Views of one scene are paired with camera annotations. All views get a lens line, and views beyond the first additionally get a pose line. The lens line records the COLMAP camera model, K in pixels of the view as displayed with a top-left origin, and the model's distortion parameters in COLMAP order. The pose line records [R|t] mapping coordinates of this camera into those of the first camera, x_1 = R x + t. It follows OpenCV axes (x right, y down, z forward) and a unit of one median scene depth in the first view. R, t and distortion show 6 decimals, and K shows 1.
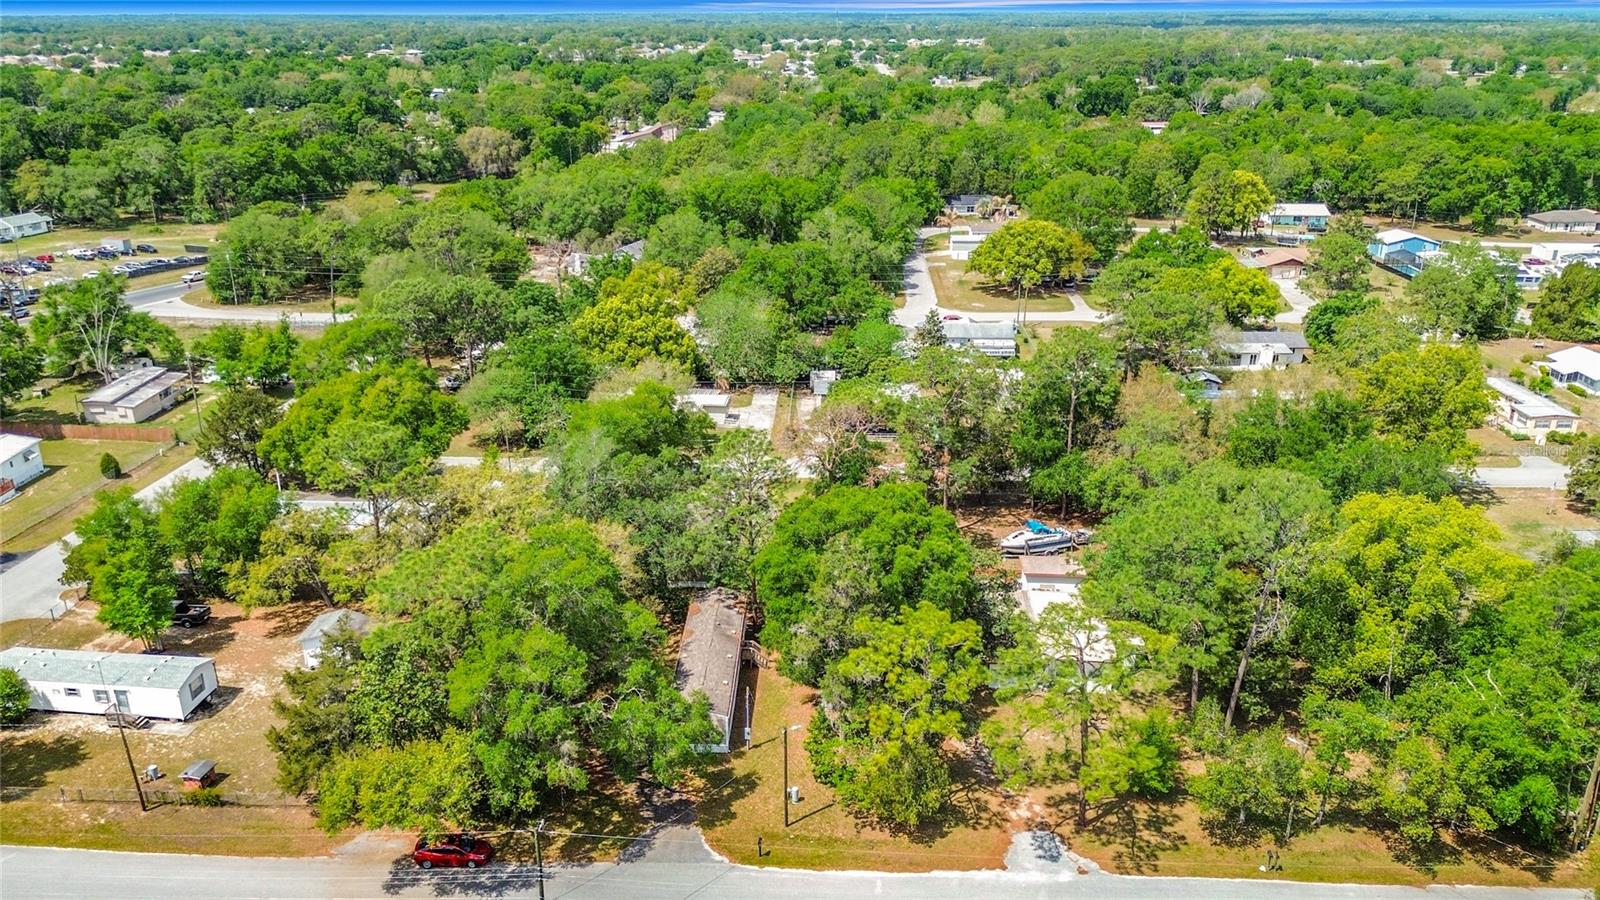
lens RADIAL K [[1073.5, 0, 800.0], [0, 1073.5, 450.0], [0, 0, 1]] dist [0.053121, -0.071343]
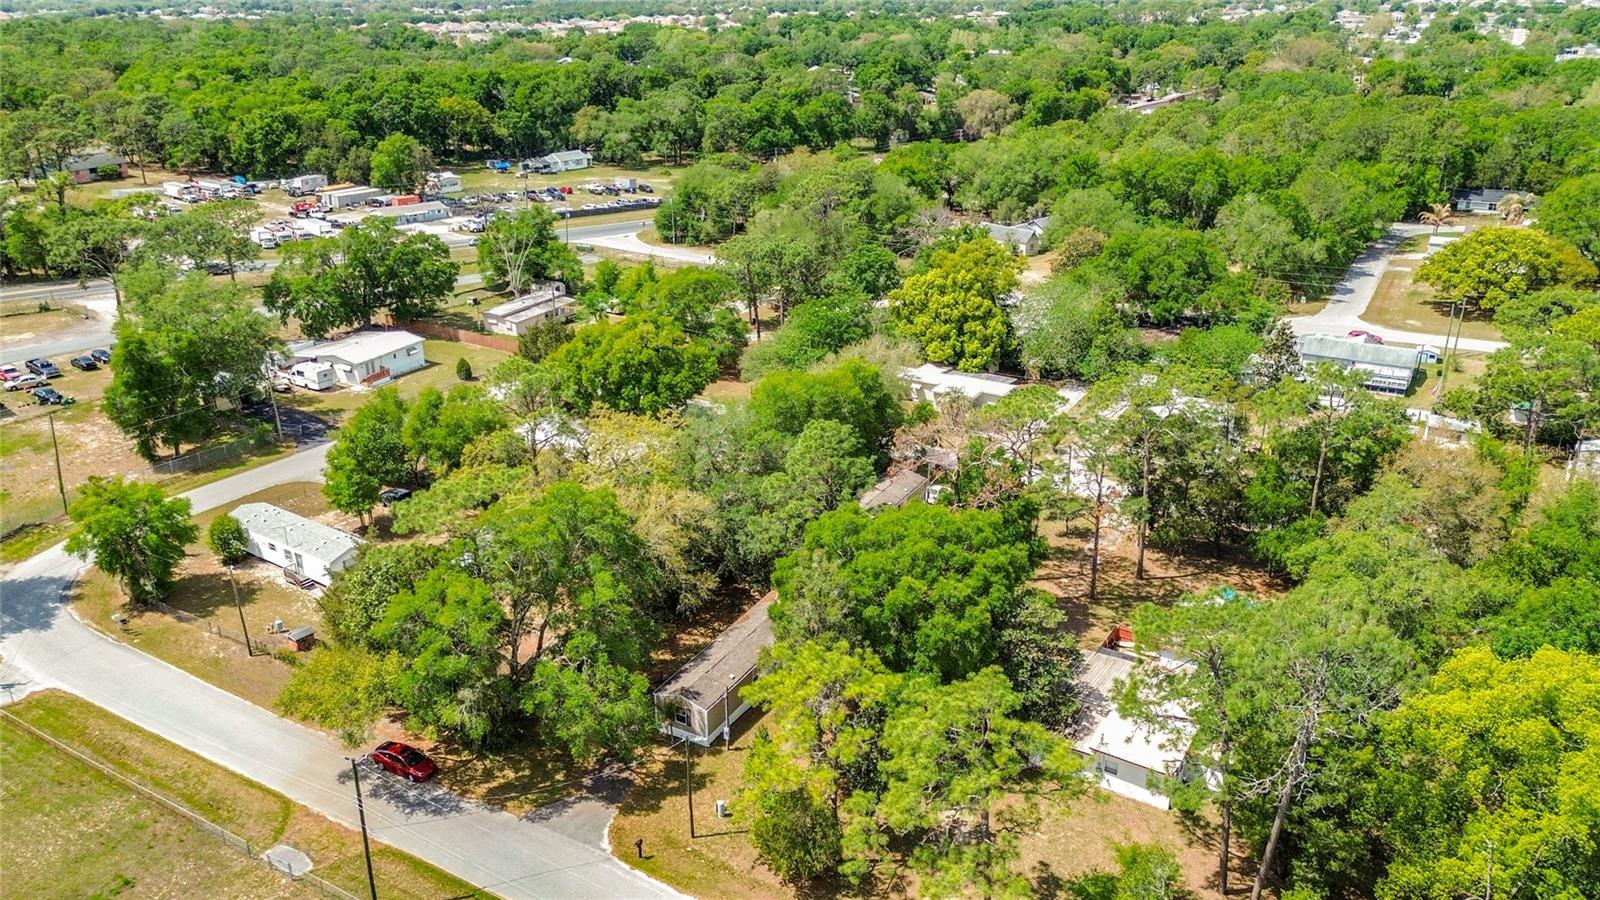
lens RADIAL K [[1073.5, 0, 800.0], [0, 1073.5, 450.0], [0, 0, 1]] dist [0.053121, -0.071343]
pose [[0.894659, 0.170319, -0.413009, 0.096648], [-0.157745, 0.985362, 0.064643, -0.015904], [0.417973, 0.007316, 0.908430, 0.039140]]
